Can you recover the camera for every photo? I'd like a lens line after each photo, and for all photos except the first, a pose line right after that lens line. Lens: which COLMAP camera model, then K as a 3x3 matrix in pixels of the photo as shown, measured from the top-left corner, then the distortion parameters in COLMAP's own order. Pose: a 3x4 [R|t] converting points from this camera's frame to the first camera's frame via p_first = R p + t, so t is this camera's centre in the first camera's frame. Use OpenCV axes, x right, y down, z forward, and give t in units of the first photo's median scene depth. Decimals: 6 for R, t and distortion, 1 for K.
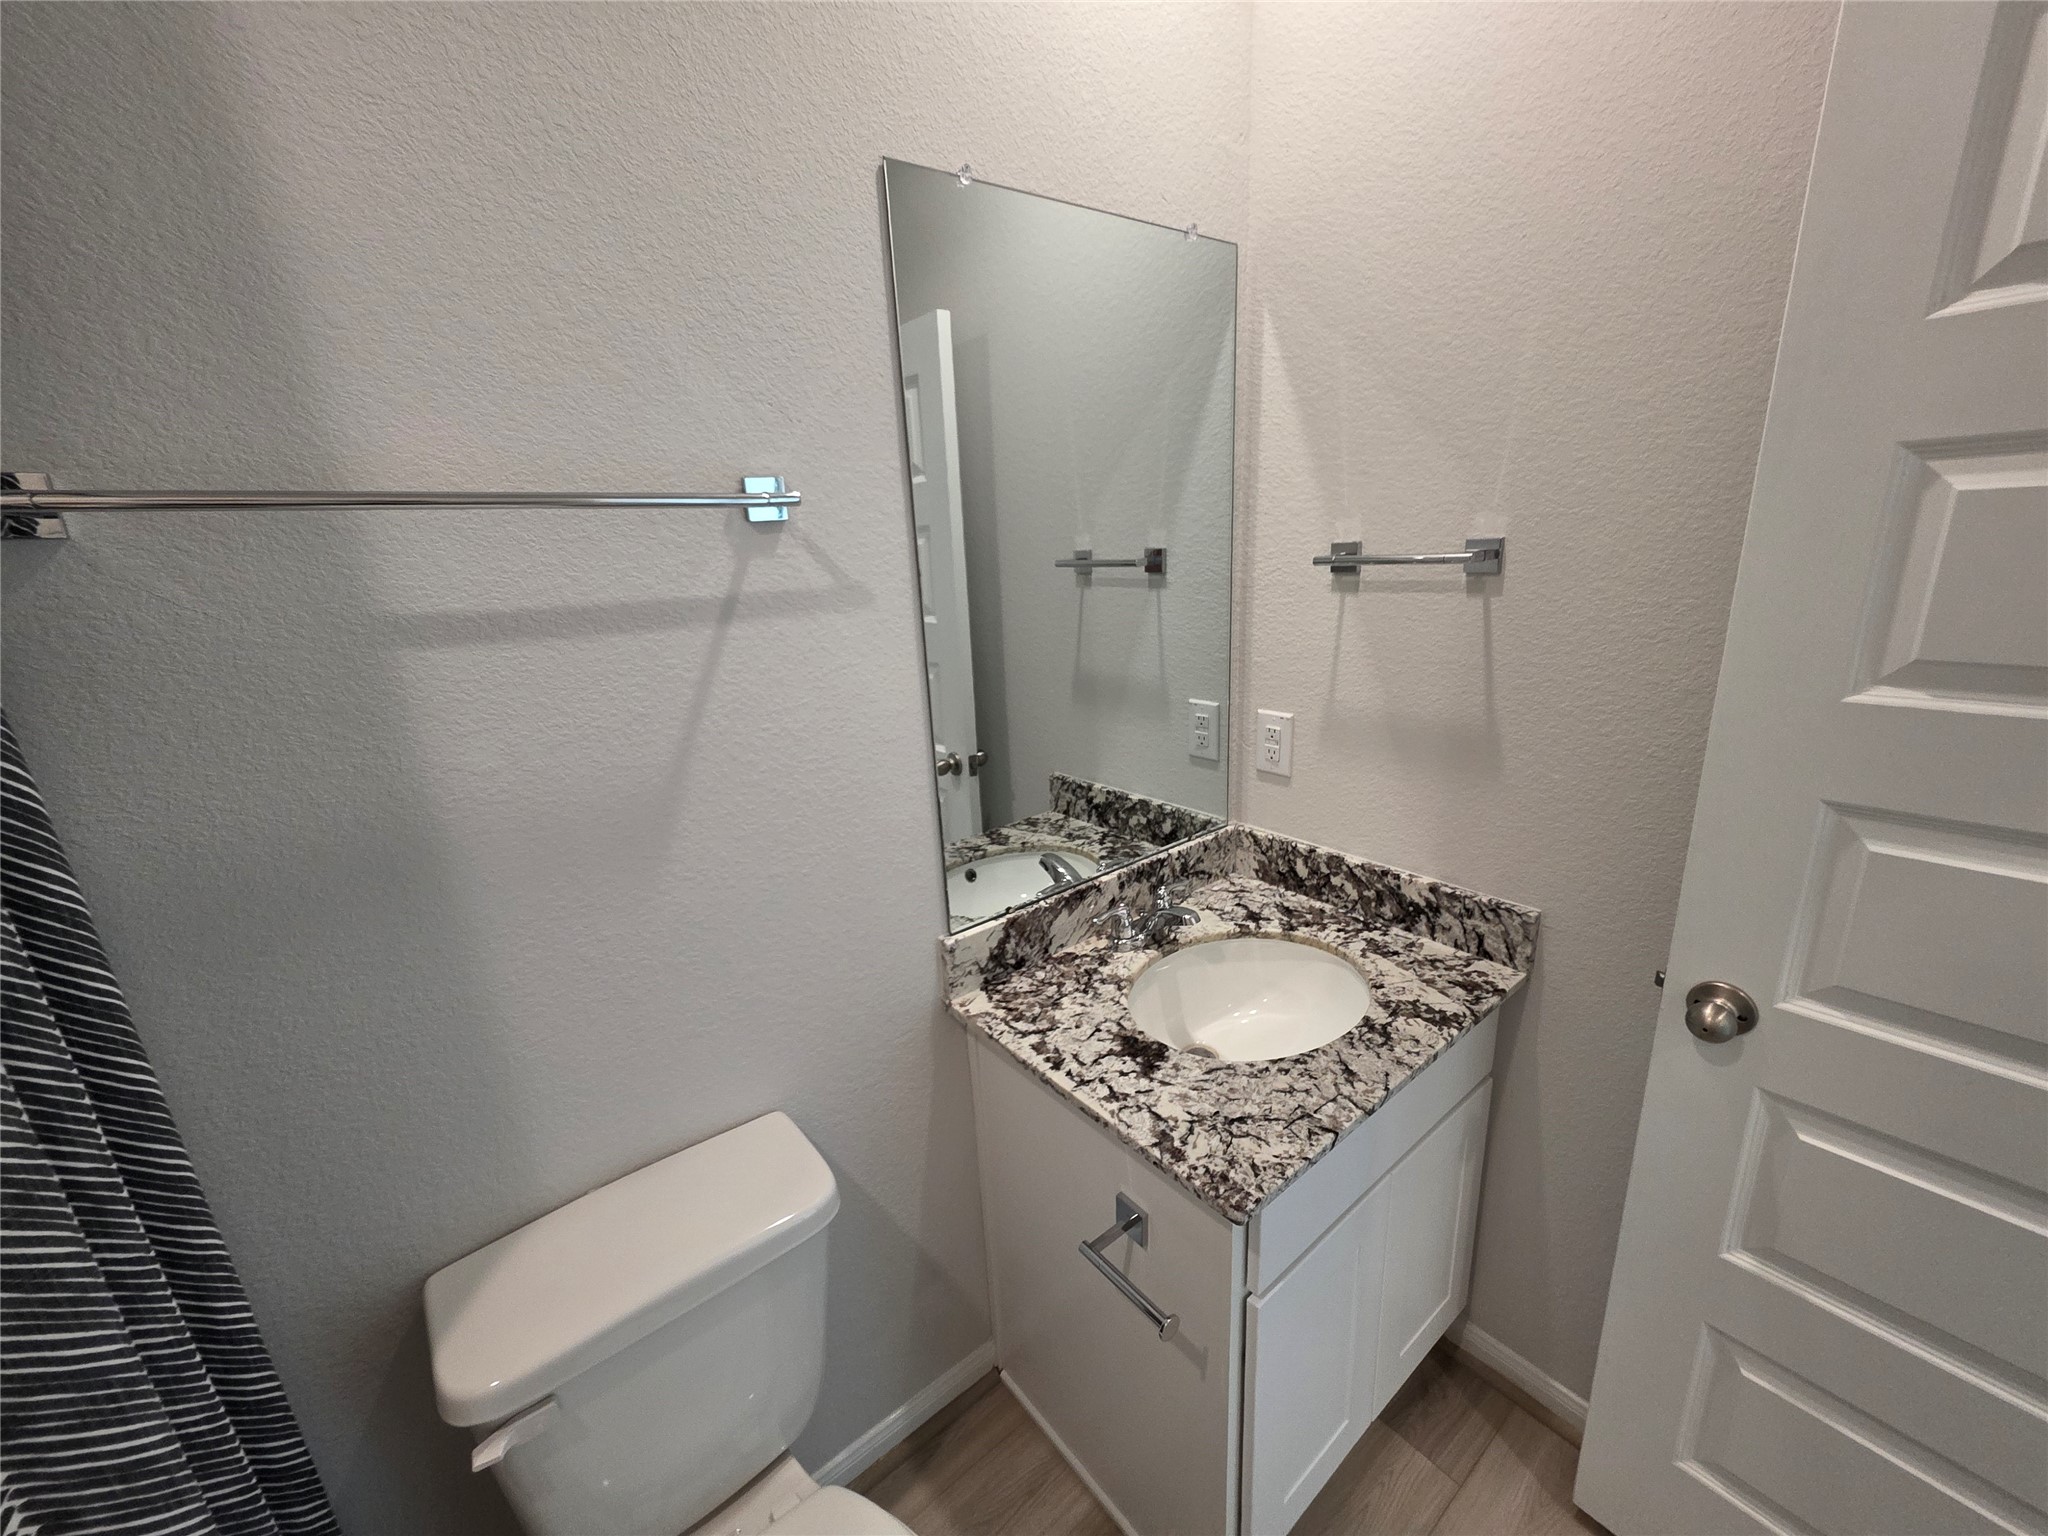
lens RADIAL K [[818.1, 0, 1025.6], [0, 818.1, 763.4], [0, 0, 1]] dist [0.009574, -0.001446]
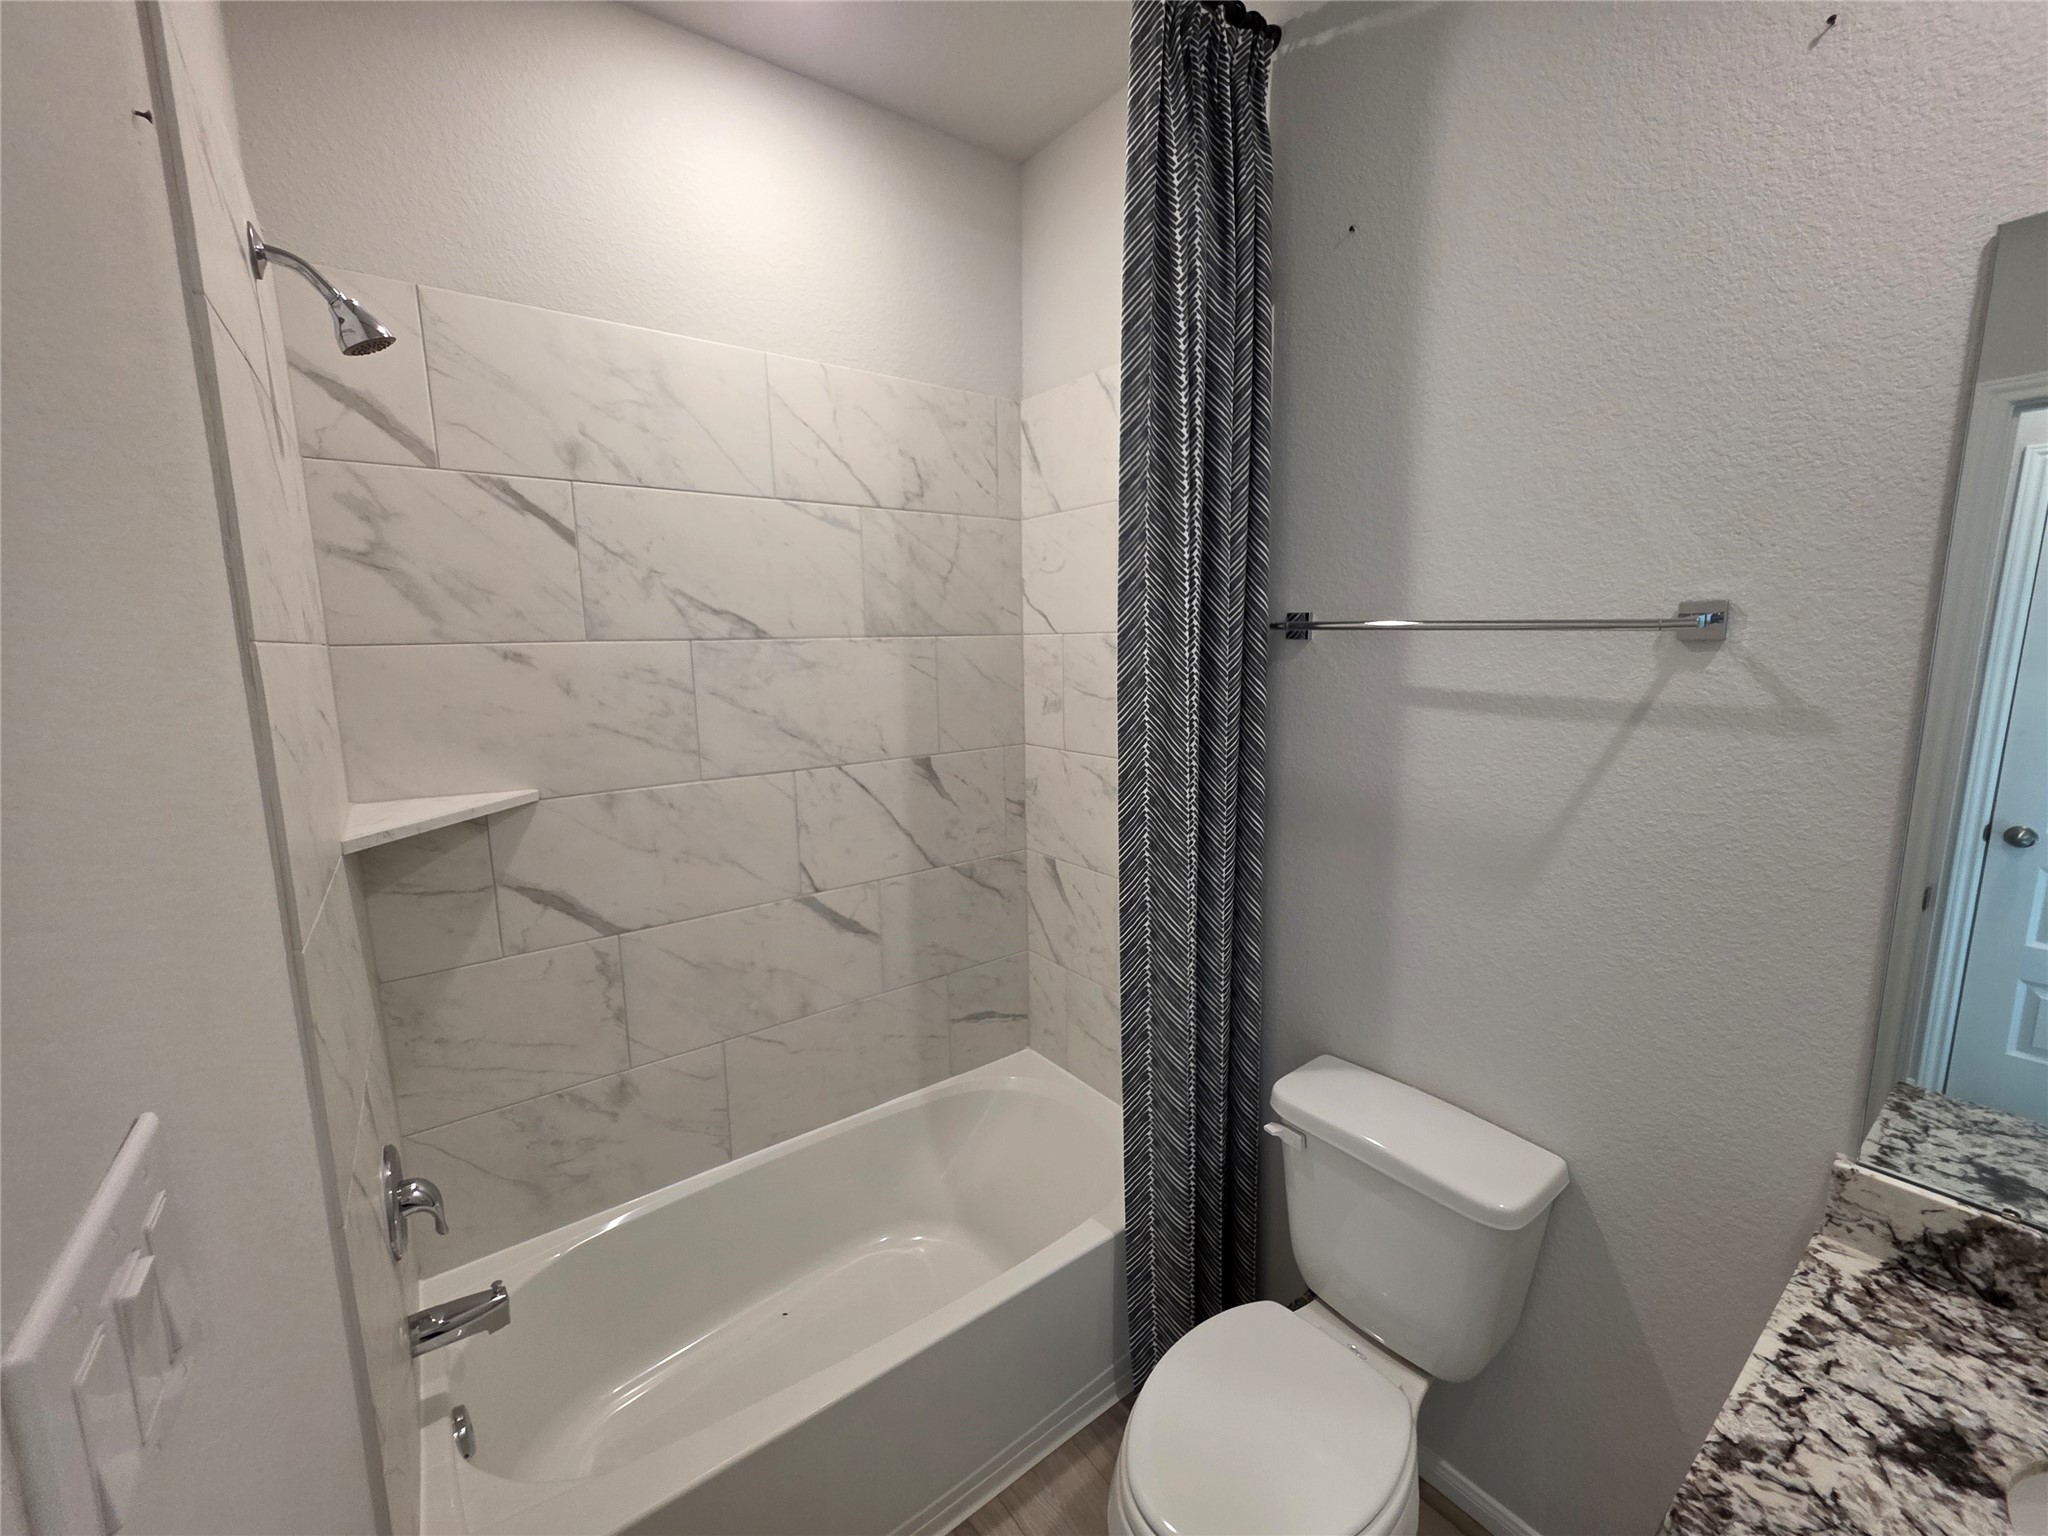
lens RADIAL K [[818.1, 0, 1029.1], [0, 818.1, 779.9], [0, 0, 1]] dist [0.009574, -0.001446]
pose [[-0.014568, 0.222420, -0.974842, 0.717541], [-0.259934, 0.940583, 0.218488, -0.117896], [0.965516, 0.256578, 0.044112, 0.135013]]
